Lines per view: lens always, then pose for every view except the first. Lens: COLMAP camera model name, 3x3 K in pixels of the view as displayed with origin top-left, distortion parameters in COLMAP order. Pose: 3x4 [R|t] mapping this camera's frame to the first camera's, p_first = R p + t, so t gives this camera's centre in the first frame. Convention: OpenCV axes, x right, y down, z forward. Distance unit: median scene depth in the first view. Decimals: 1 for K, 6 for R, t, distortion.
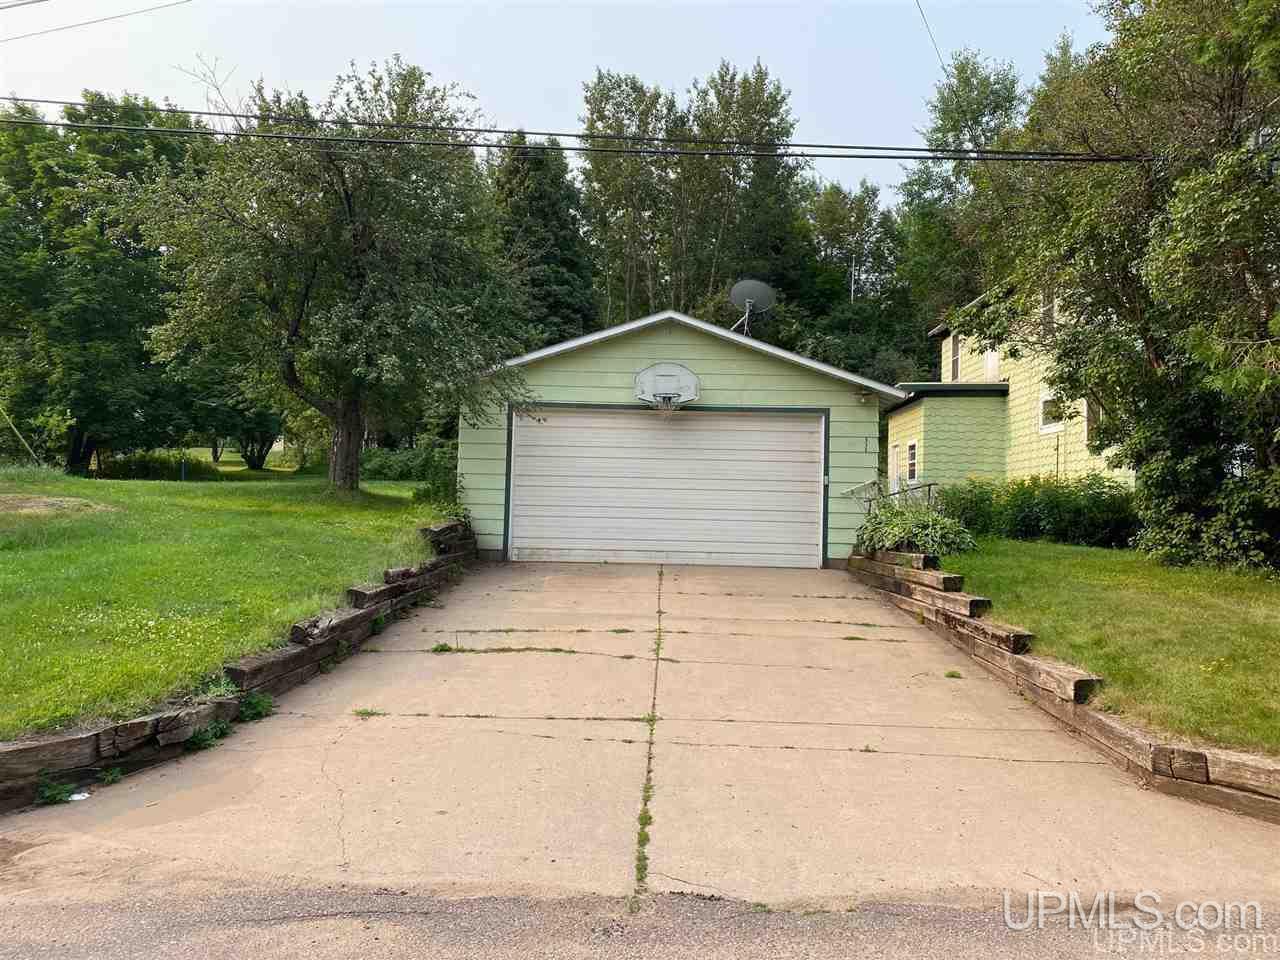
lens RADIAL K [[989.4, 0, 640.0], [0, 989.4, 480.0], [0, 0, 1]] dist [-0.006506, -0.002529]
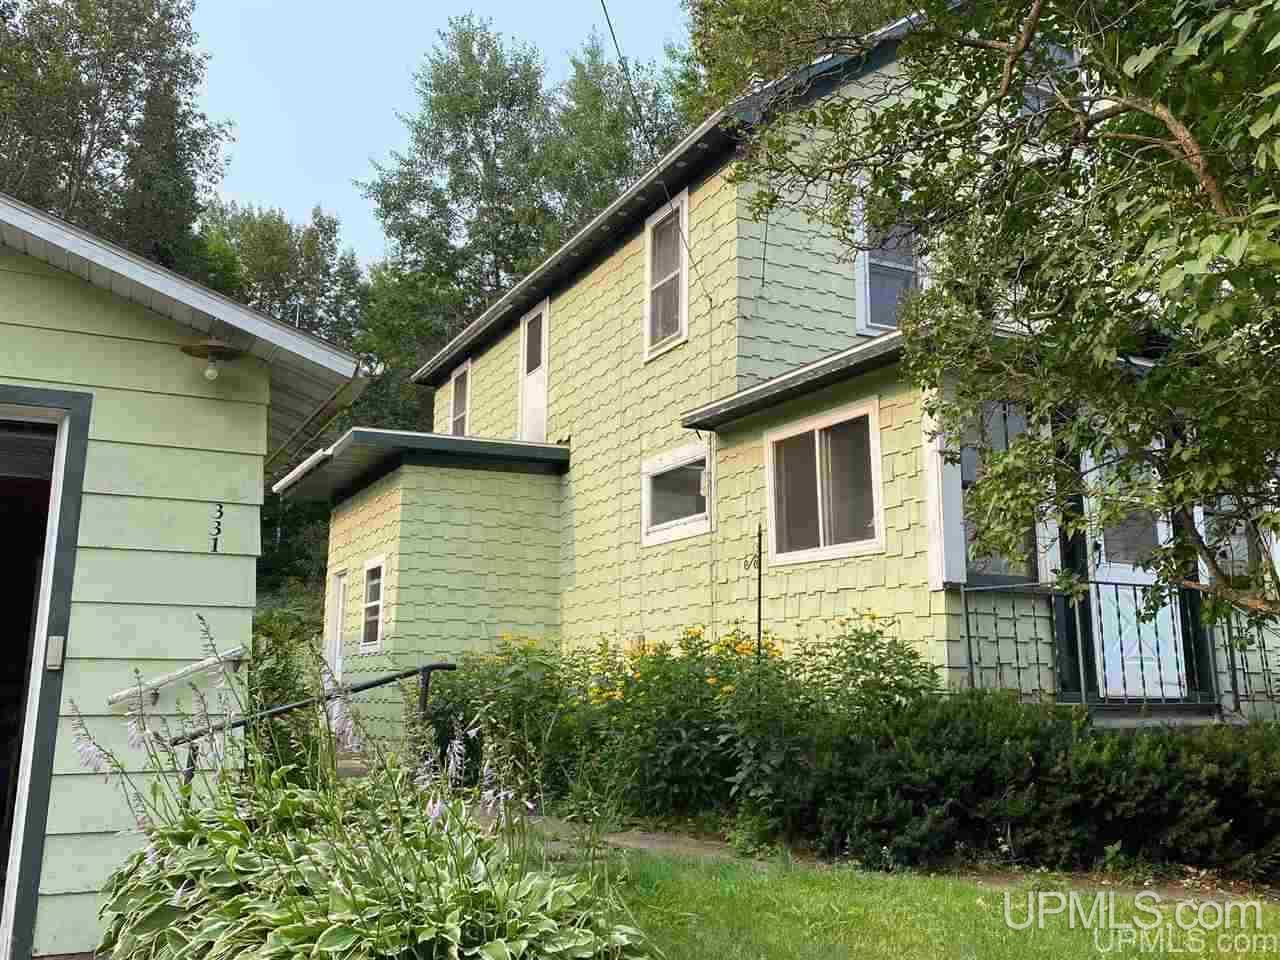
lens RADIAL K [[1091.3, 0, 640.0], [0, 1091.3, 480.0], [0, 0, 1]] dist [-0.003919, -0.008566]
pose [[0.874509, 0.067251, 0.480325, 0.134591], [0.002900, 0.989598, -0.143834, -0.002013], [-0.485001, 0.127177, 0.865217, 0.487231]]
